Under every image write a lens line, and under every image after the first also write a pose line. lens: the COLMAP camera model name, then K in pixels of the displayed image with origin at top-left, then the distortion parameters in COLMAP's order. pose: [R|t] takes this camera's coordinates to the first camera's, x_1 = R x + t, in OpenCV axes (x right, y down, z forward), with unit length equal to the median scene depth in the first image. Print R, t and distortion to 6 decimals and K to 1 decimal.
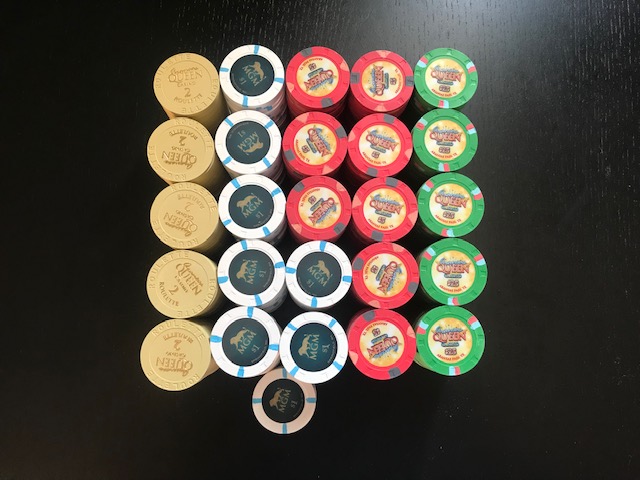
lens RADIAL K [[520.7, 0, 316.6], [0, 520.7, 240.7], [0, 0, 1]] dist [0.123187, -0.252745]
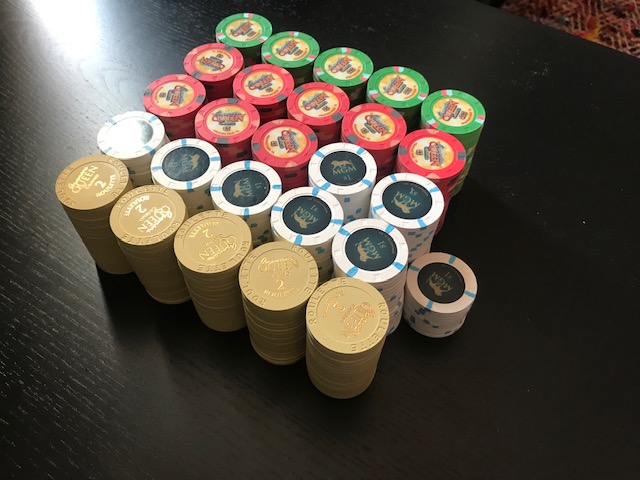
lens RADIAL K [[520.7, 0, 316.6], [0, 520.7, 240.7], [0, 0, 1]] dist [0.123187, -0.252745]
pose [[0.494134, -0.726858, 0.476978, -0.580711], [0.859459, 0.491081, -0.142023, 0.224613], [-0.131004, 0.480122, 0.867365, 0.212394]]
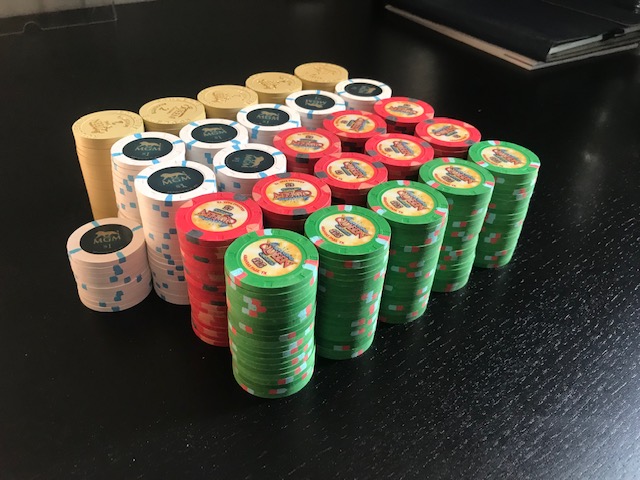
lens RADIAL K [[520.7, 0, 316.6], [0, 520.7, 240.7], [0, 0, 1]] dist [0.123187, -0.252745]
pose [[0.625482, 0.487149, -0.609473, 0.703749], [-0.776478, 0.465241, -0.425009, 0.426279], [0.076509, 0.739078, 0.669261, 0.482403]]
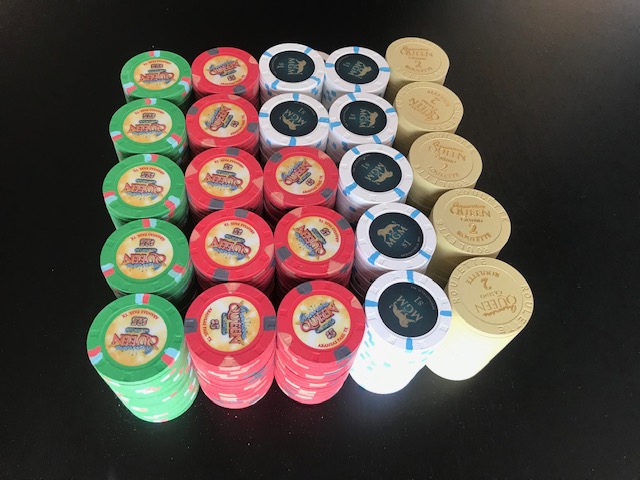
lens RADIAL K [[520.7, 0, 316.6], [0, 520.7, 240.7], [0, 0, 1]] dist [0.123187, -0.252745]
pose [[-0.989430, 0.058179, -0.132827, 0.101775], [-0.129153, -0.770050, 0.624774, -0.697586], [-0.065934, 0.635325, 0.769425, 0.395891]]
